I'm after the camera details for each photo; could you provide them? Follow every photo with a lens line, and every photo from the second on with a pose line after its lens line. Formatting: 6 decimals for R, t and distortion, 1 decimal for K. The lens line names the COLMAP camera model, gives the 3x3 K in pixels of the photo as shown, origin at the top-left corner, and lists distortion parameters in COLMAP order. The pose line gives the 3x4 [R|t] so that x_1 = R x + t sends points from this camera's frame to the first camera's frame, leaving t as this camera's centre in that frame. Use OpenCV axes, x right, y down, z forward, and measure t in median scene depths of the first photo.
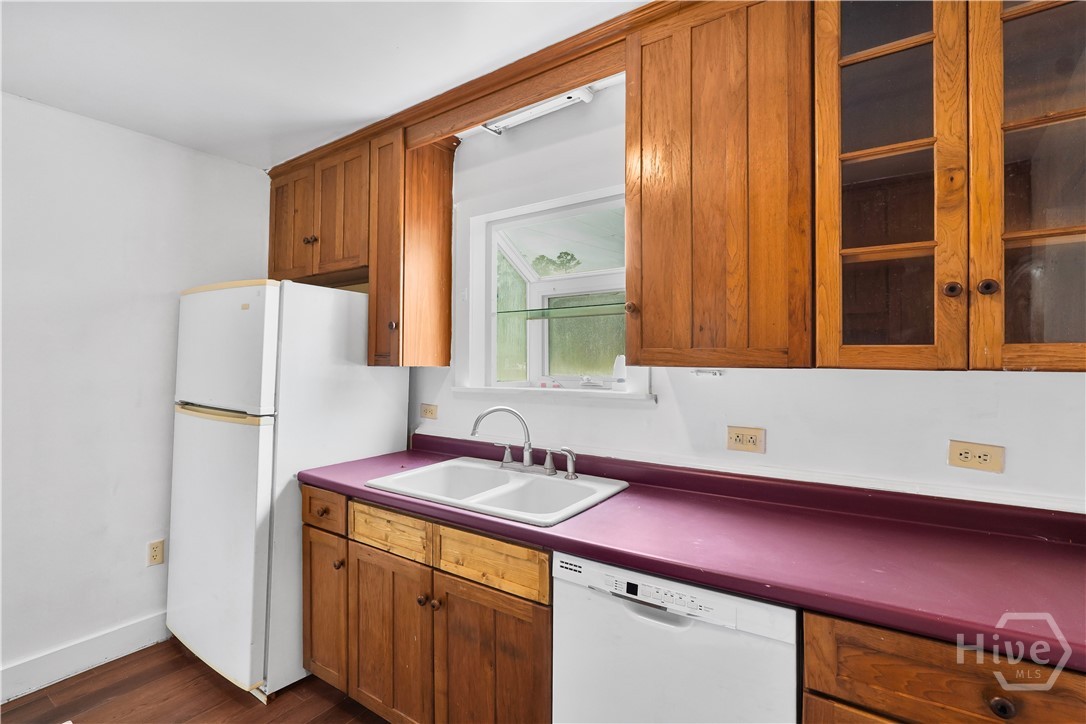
lens RADIAL K [[517.3, 0, 542.0], [0, 517.3, 354.3], [0, 0, 1]] dist [-0.007863, 0.000313]
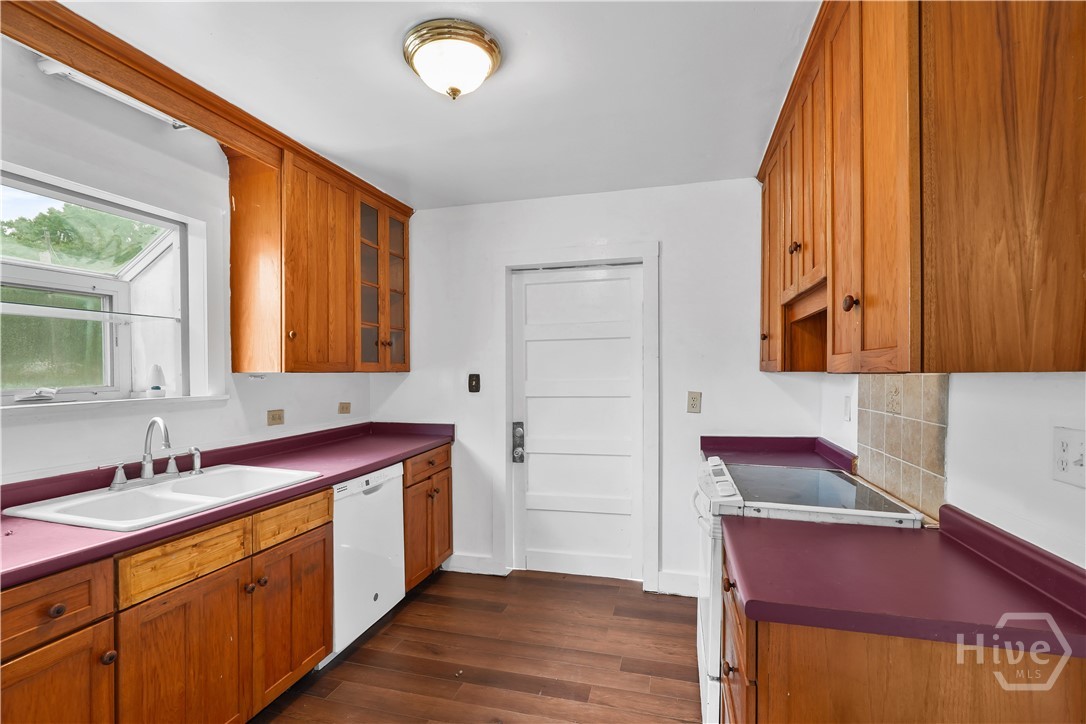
lens RADIAL K [[517.3, 0, 544.1], [0, 517.3, 367.6], [0, 0, 1]] dist [-0.007863, 0.000313]
pose [[-0.344548, 0.001856, 0.938767, -1.461126], [-0.007930, 0.999957, -0.004887, 0.009084], [-0.938735, -0.009128, -0.344518, 0.789928]]
